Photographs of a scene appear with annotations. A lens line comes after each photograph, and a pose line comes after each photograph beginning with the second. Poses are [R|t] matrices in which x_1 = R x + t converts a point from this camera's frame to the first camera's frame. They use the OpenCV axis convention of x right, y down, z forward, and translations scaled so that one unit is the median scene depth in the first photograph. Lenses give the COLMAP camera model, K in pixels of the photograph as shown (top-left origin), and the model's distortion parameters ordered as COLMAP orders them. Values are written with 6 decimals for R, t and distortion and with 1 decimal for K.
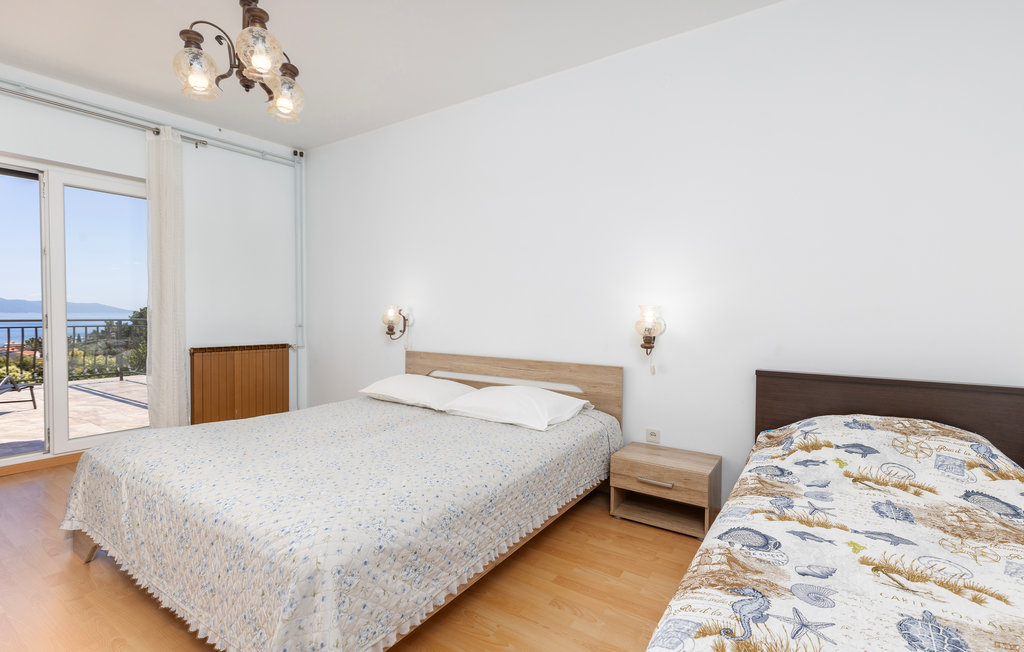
lens RADIAL K [[476.9, 0, 516.7], [0, 476.9, 329.0], [0, 0, 1]] dist [-0.002407, -0.000238]
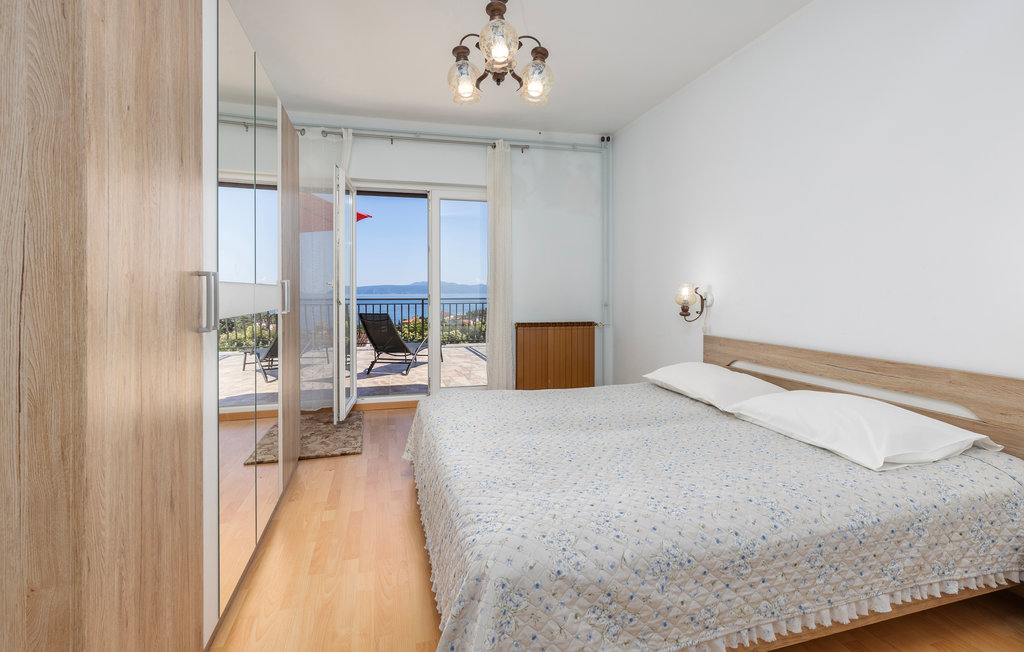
lens RADIAL K [[469.3, 0, 509.3], [0, 469.3, 295.6], [0, 0, 1]] dist [0.001714, 0.000195]
pose [[0.746735, -0.001574, -0.665119, 0.130563], [-0.016307, 0.999653, -0.020673, -0.004770], [0.664921, 0.026284, 0.746451, 0.212059]]
